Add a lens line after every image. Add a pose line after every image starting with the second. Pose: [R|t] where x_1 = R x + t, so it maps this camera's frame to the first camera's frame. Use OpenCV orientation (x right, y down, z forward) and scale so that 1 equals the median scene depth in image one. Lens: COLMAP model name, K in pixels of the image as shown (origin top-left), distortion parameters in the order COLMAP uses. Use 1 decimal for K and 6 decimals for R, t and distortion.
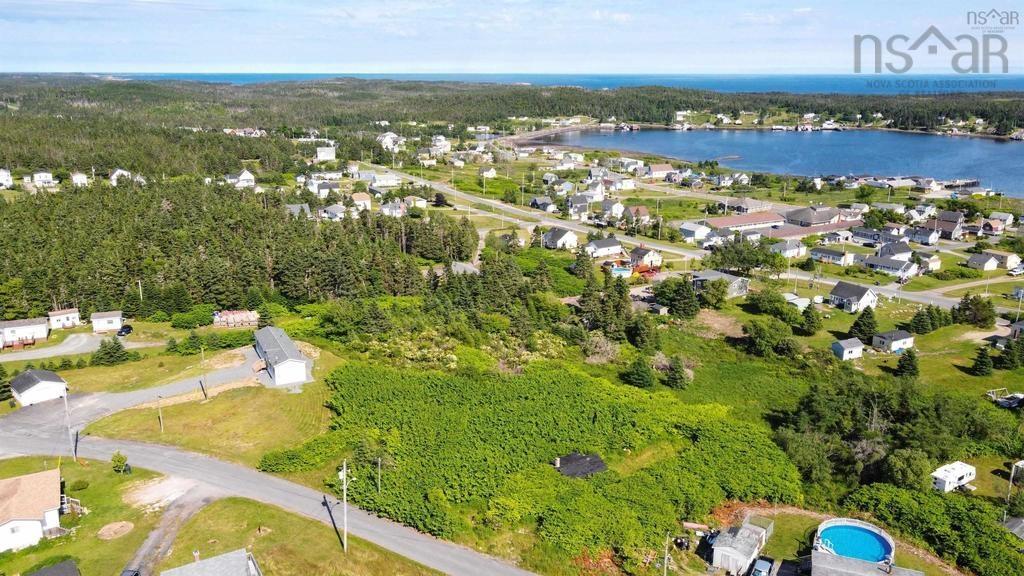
lens RADIAL K [[784.9, 0, 513.3], [0, 784.9, 289.3], [0, 0, 1]] dist [-0.004182, 0.038057]
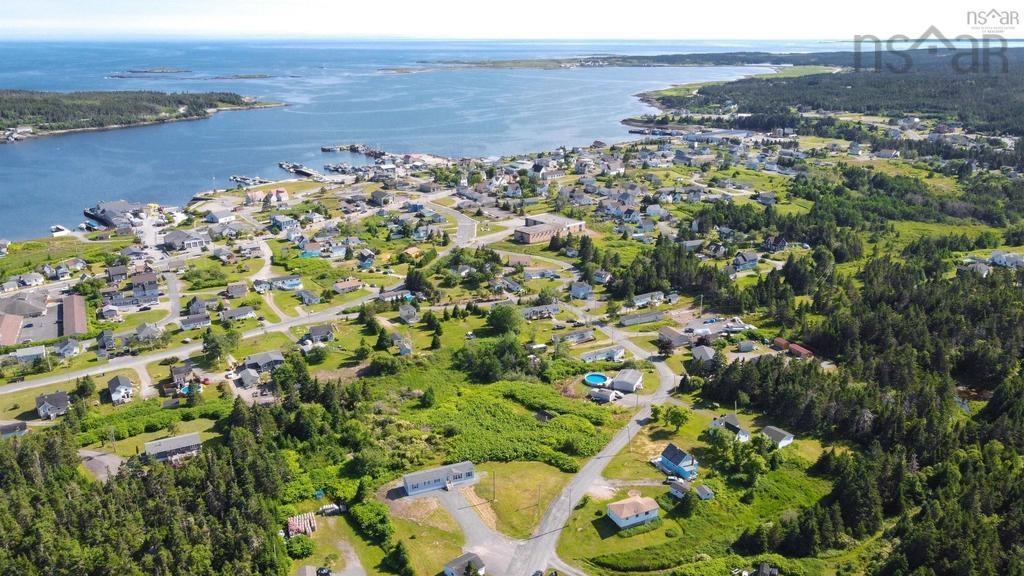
lens RADIAL K [[784.9, 0, 504.3], [0, 784.9, 298.2], [0, 0, 1]] dist [-0.004182, 0.038057]
pose [[0.065840, -0.320232, 0.945048, -1.288123], [0.271778, 0.917051, 0.291811, -0.517025], [-0.960105, 0.237631, 0.147411, 0.442094]]
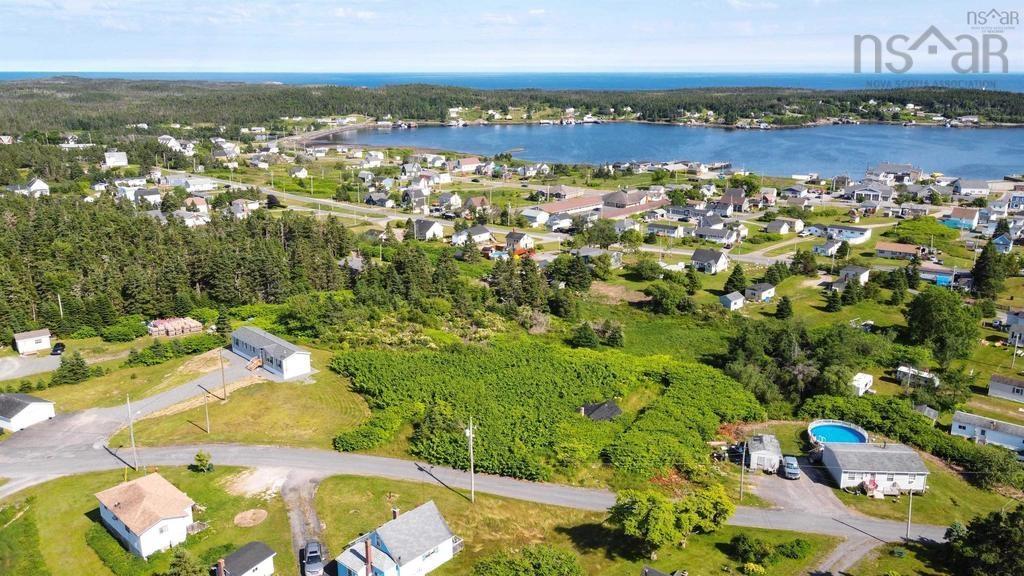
lens RADIAL K [[784.9, 0, 512.1], [0, 784.9, 291.2], [0, 0, 1]] dist [-0.004182, 0.038057]
pose [[0.953107, -0.085196, 0.290394, -0.225429], [0.084037, 0.996326, 0.016487, 0.012855], [-0.290731, 0.008690, 0.956765, -0.035390]]
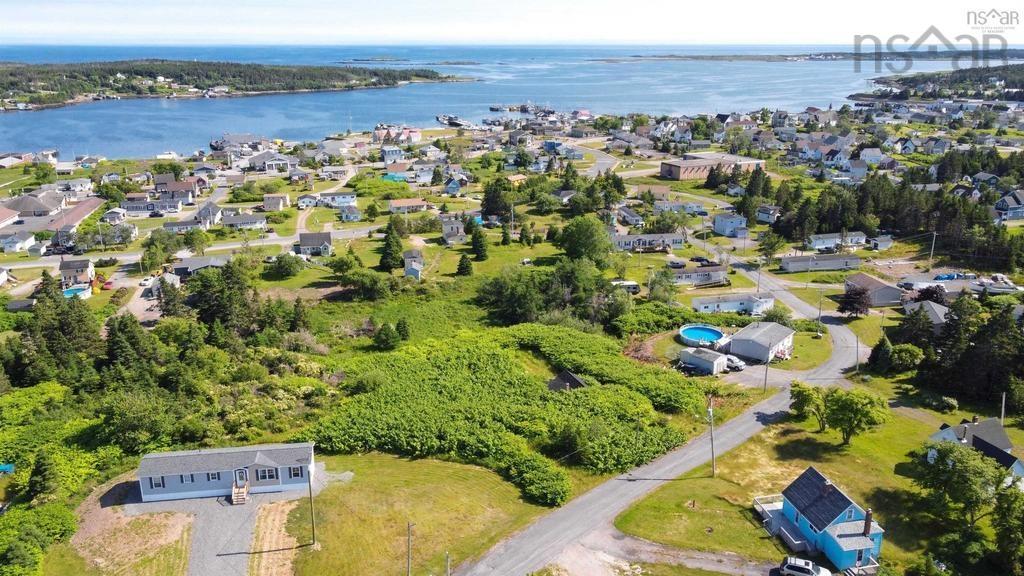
lens RADIAL K [[784.9, 0, 507.0], [0, 784.9, 297.3], [0, 0, 1]] dist [-0.004182, 0.038057]
pose [[0.326422, -0.296156, 0.897630, -0.611729], [0.255578, 0.941929, 0.217831, -0.111232], [-0.910016, 0.158310, 0.383157, 0.395488]]
